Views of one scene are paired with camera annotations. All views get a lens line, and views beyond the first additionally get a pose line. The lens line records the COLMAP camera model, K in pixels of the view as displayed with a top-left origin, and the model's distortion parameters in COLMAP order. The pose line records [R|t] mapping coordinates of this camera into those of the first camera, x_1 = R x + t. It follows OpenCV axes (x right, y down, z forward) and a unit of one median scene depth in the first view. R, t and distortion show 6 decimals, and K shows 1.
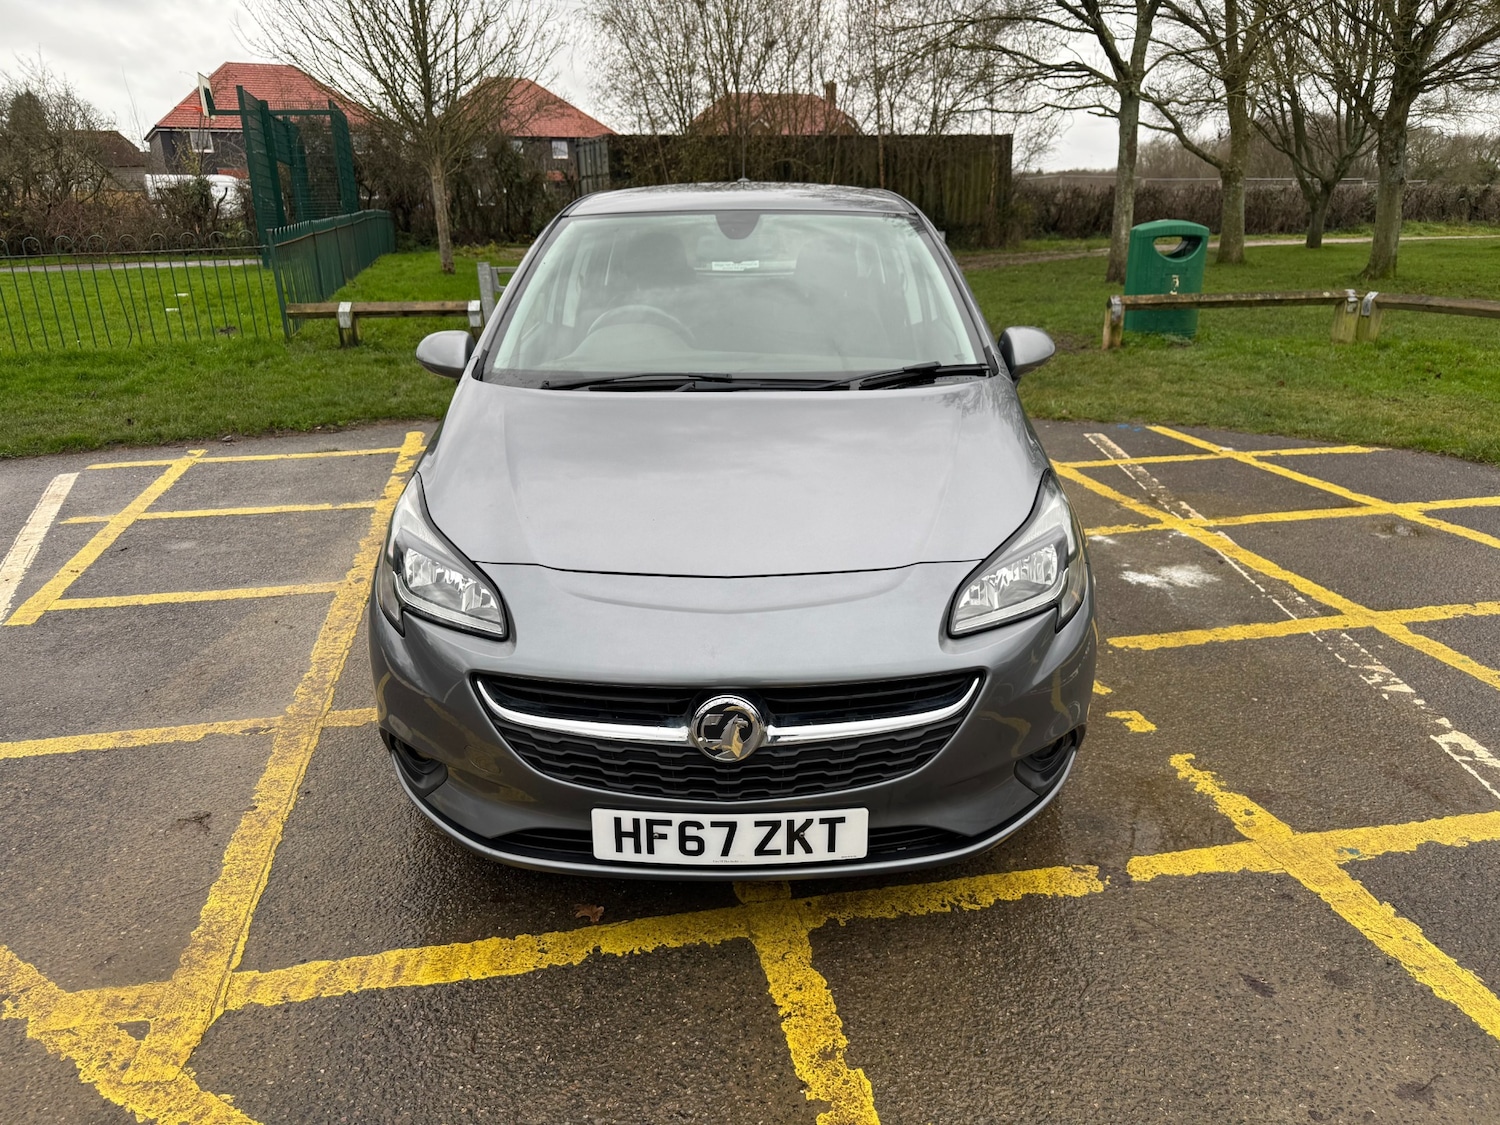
lens RADIAL K [[1053.1, 0, 743.7], [0, 1053.1, 565.3], [0, 0, 1]] dist [0.039263, -0.044589]
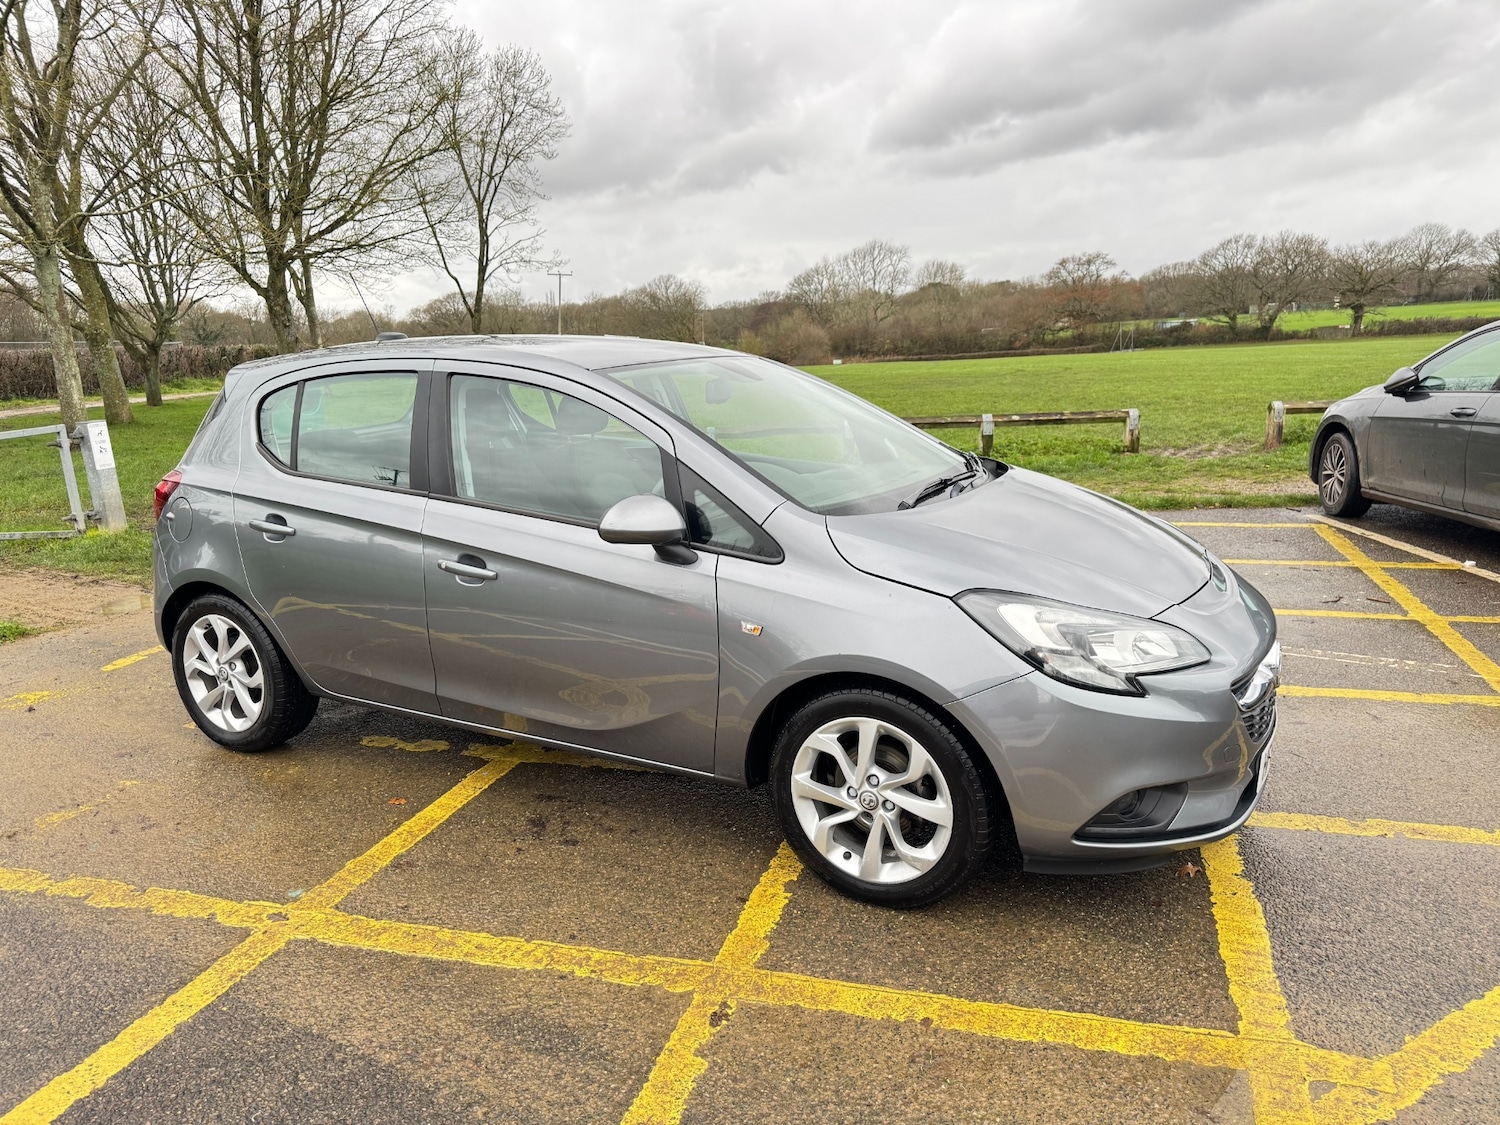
lens RADIAL K [[1053.1, 0, 747.8], [0, 1053.1, 572.2], [0, 0, 1]] dist [0.039263, -0.044589]
pose [[0.465741, -0.198661, 0.862334, -1.558955], [0.313443, 0.948332, 0.049184, -0.267796], [-0.827550, 0.247386, 0.503946, 0.766405]]
